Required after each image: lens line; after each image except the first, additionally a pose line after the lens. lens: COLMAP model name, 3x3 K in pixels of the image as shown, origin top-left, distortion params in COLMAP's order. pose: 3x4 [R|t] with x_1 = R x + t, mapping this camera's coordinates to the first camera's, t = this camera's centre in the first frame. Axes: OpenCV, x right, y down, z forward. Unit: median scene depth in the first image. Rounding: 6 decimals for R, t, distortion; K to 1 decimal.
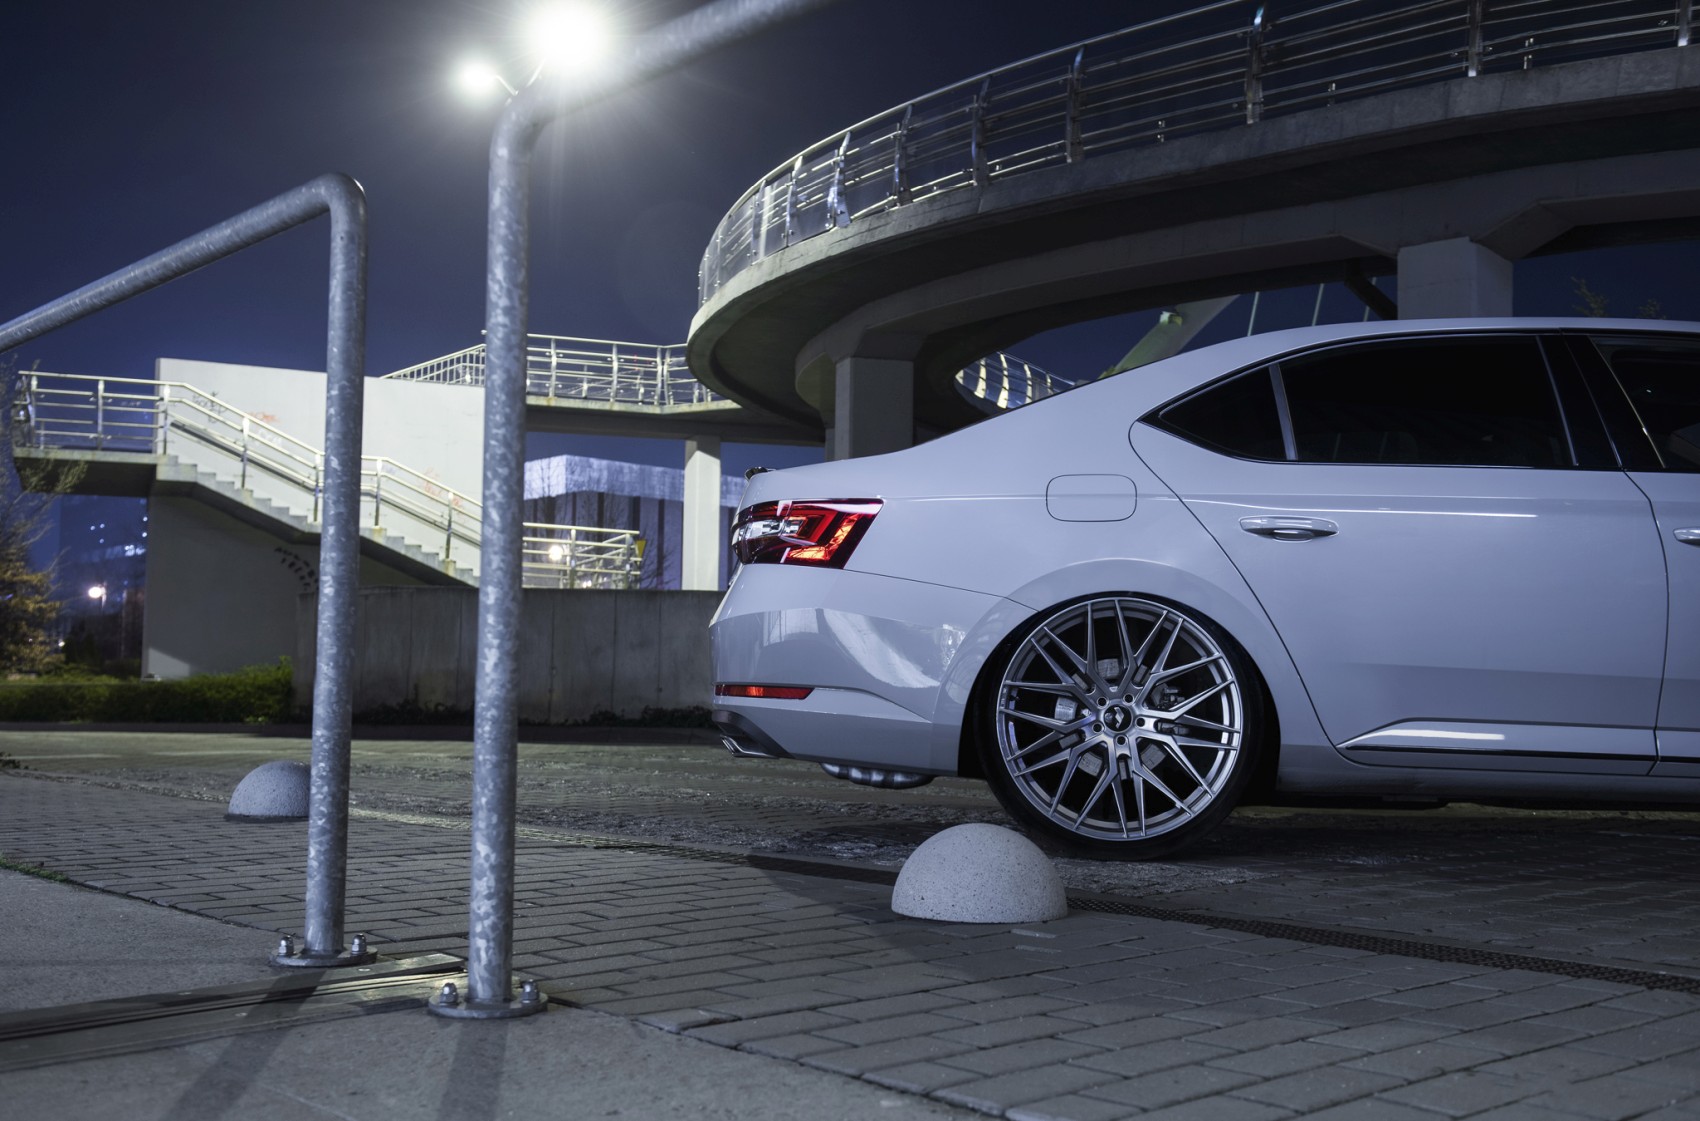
lens RADIAL K [[1799.8, 0, 886.8], [0, 1799.8, 561.9], [0, 0, 1]] dist [0.006541, 0.029591]
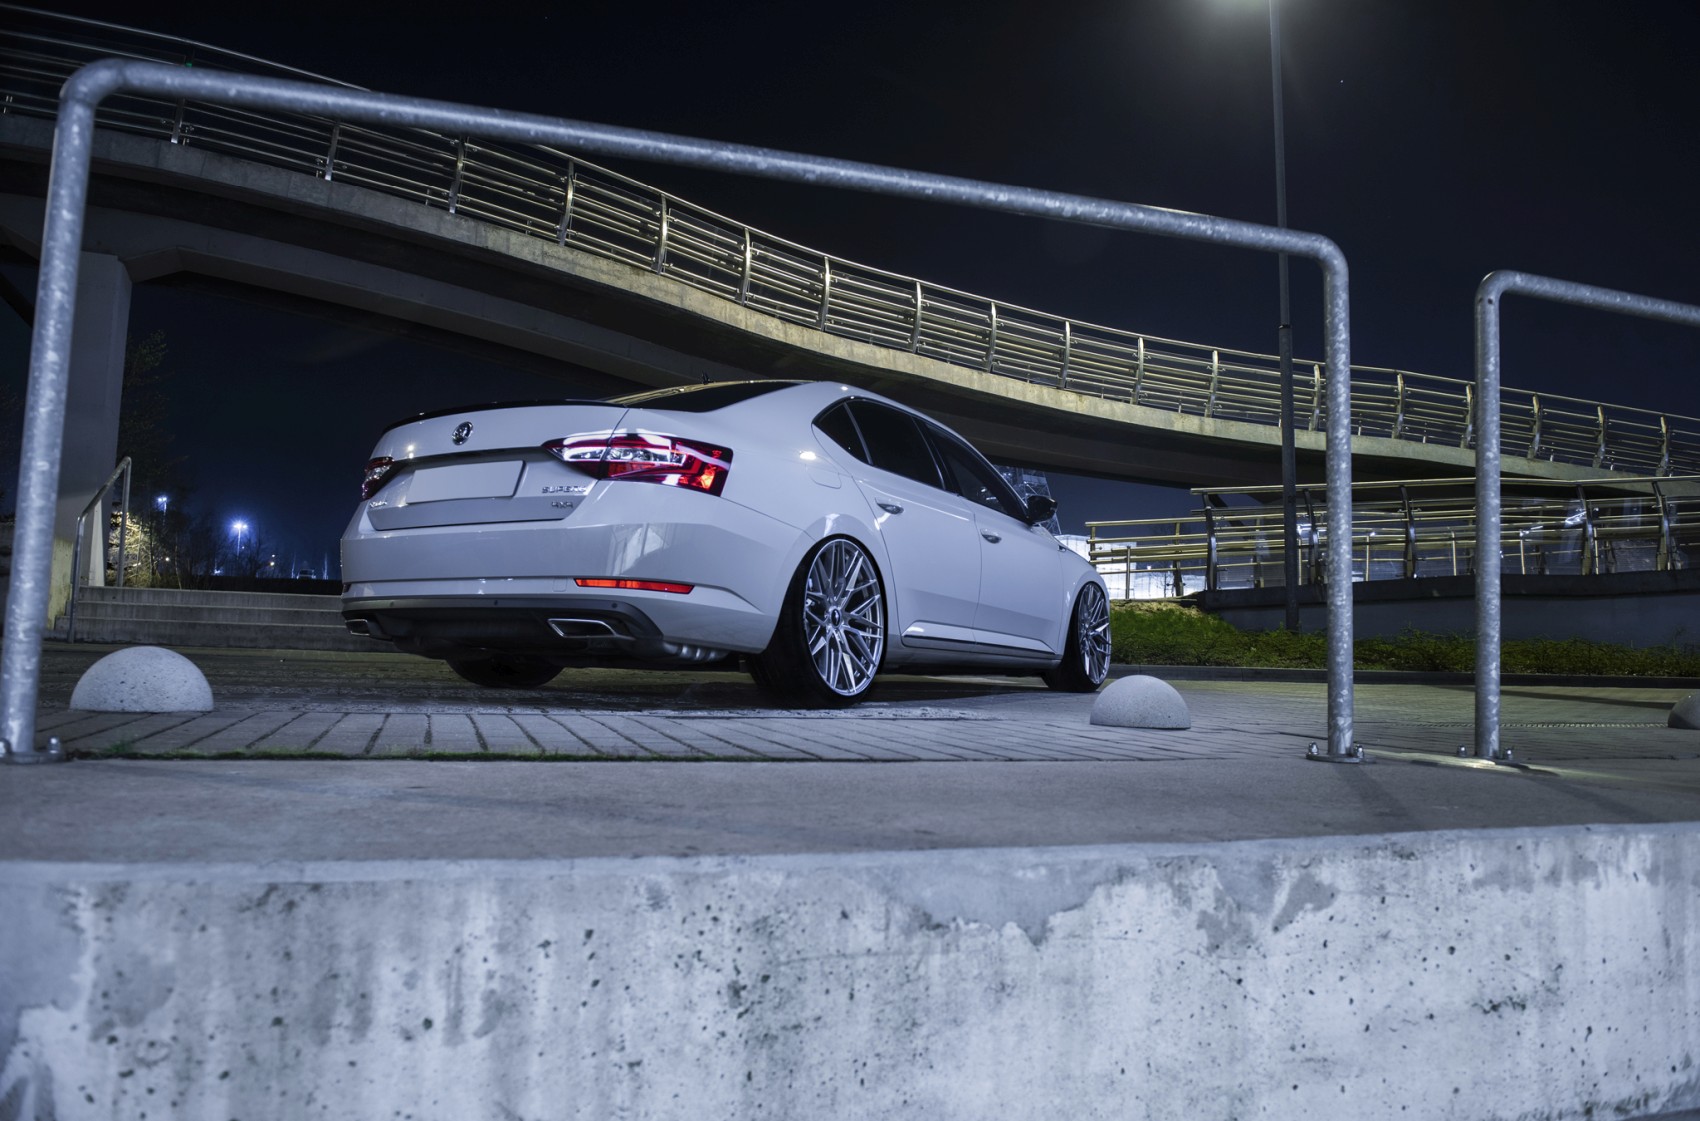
lens RADIAL K [[1208.4, 0, 886.8], [0, 1208.4, 564.4], [0, 0, 1]] dist [-0.052733, -0.001314]
pose [[0.400003, 0.070156, 0.913825, -0.109533], [-0.090895, 0.995187, -0.036615, 0.010399], [-0.911995, -0.068415, 0.404455, 0.073427]]
